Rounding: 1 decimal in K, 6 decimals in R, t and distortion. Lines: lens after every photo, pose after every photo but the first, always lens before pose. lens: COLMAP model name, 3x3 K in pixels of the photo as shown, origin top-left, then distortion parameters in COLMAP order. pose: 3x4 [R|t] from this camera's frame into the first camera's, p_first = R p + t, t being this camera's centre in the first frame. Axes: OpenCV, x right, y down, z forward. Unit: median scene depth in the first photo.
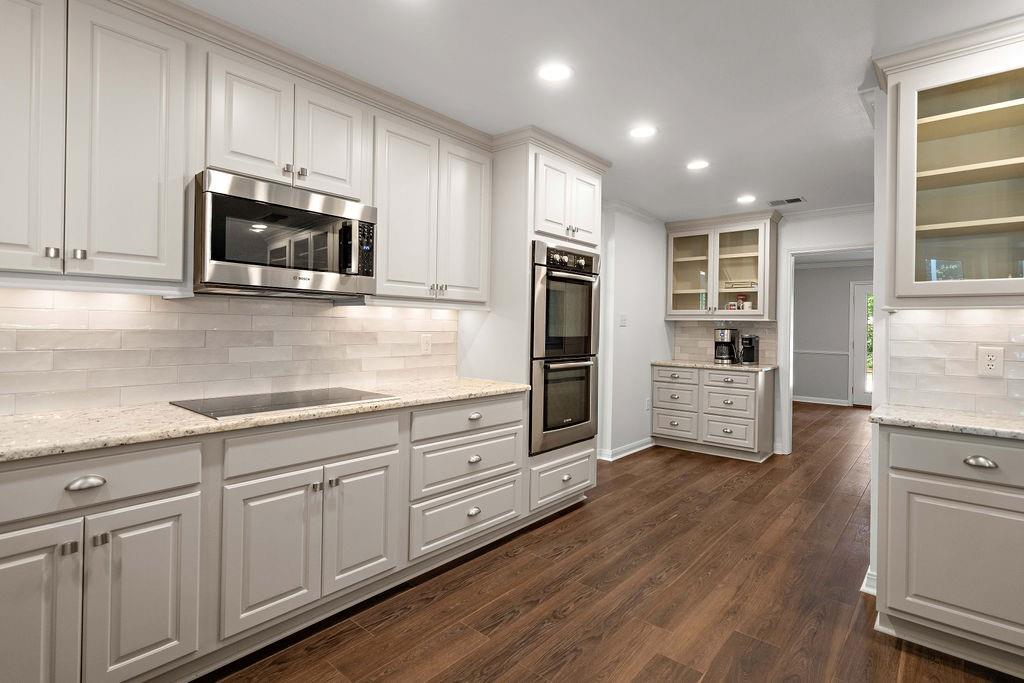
lens RADIAL K [[498.7, 0, 506.3], [0, 498.7, 334.9], [0, 0, 1]] dist [0.006250, 0.000331]
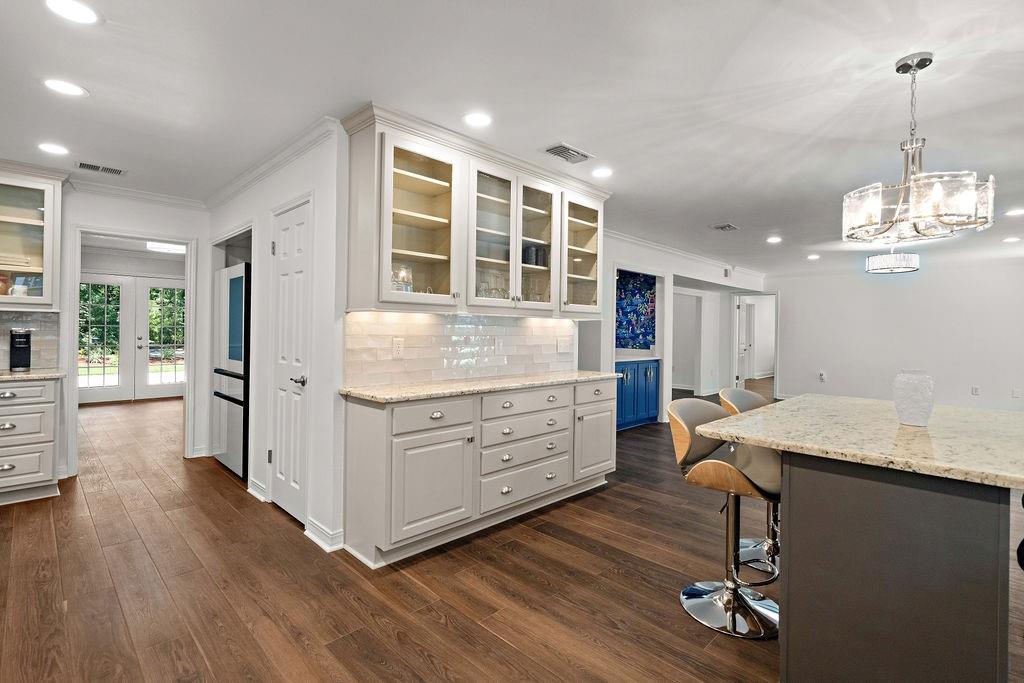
lens RADIAL K [[480.9, 0, 507.1], [0, 480.9, 334.7], [0, 0, 1]] dist [-0.002721, -0.000746]
pose [[0.068810, -0.019498, 0.997439, -0.376956], [0.002334, 0.999809, 0.019383, -0.011971], [-0.997627, 0.000995, 0.068842, 0.539113]]
